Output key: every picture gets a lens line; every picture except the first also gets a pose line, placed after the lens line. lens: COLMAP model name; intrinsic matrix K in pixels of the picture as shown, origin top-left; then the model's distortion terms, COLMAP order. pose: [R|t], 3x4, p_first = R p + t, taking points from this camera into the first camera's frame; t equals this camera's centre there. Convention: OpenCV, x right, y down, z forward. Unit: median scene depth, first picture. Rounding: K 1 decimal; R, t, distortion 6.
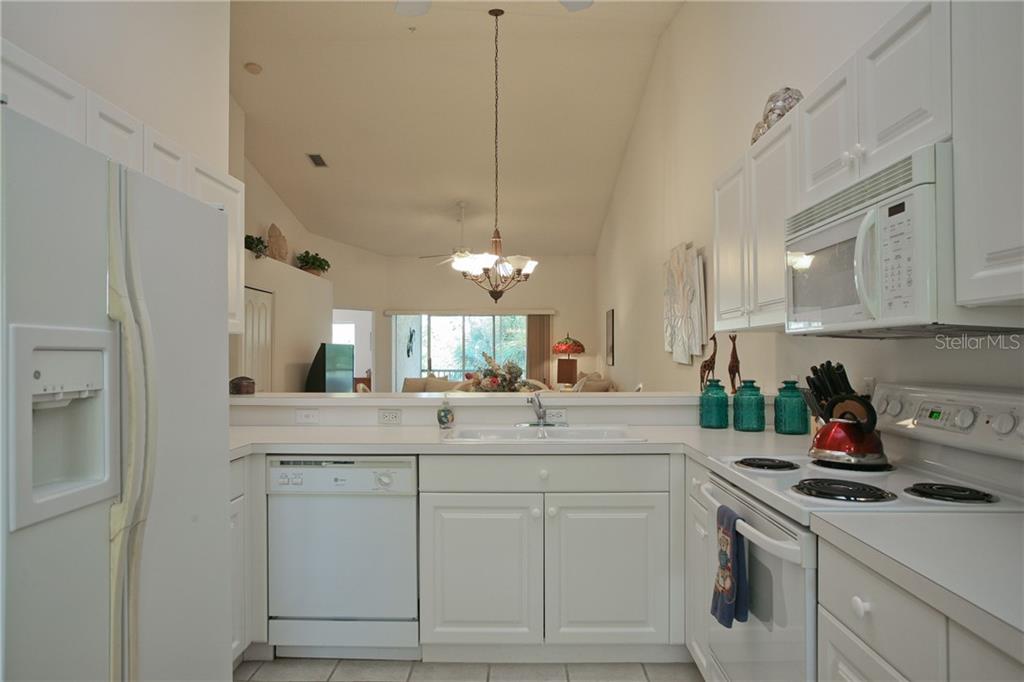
lens RADIAL K [[640.5, 0, 516.3], [0, 640.5, 344.8], [0, 0, 1]] dist [-0.041560, 0.024114]
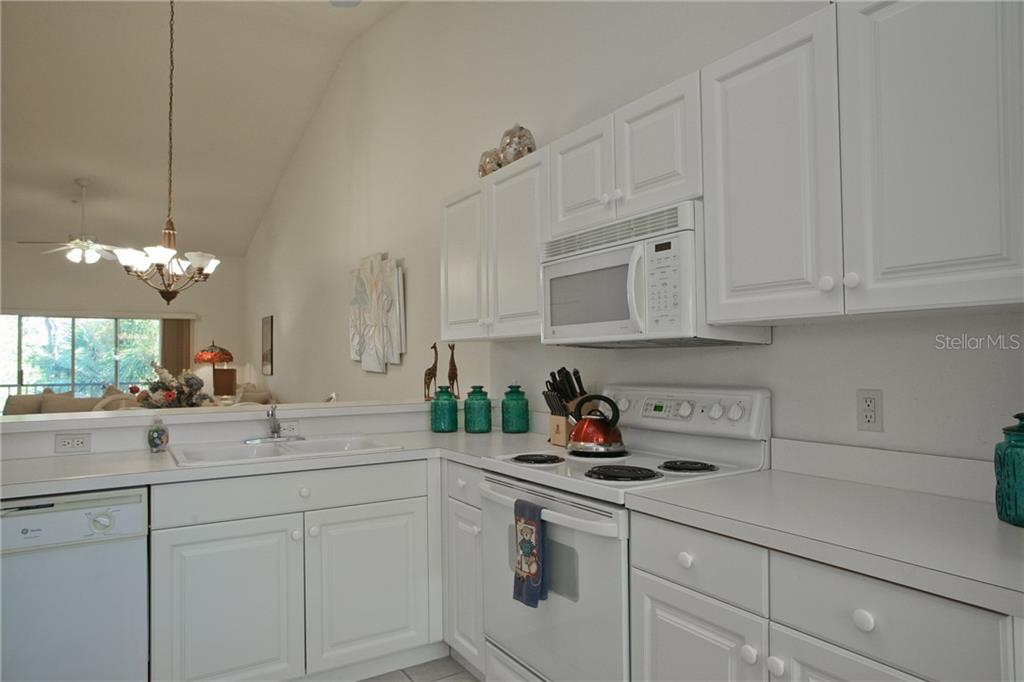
lens RADIAL K [[640.5, 0, 519.7], [0, 640.5, 344.9], [0, 0, 1]] dist [-0.041560, 0.024114]
pose [[0.837594, 0.008365, 0.546229, -0.200501], [-0.001090, 0.999906, -0.013641, 0.000435], [-0.546292, 0.010830, 0.837525, 0.049668]]
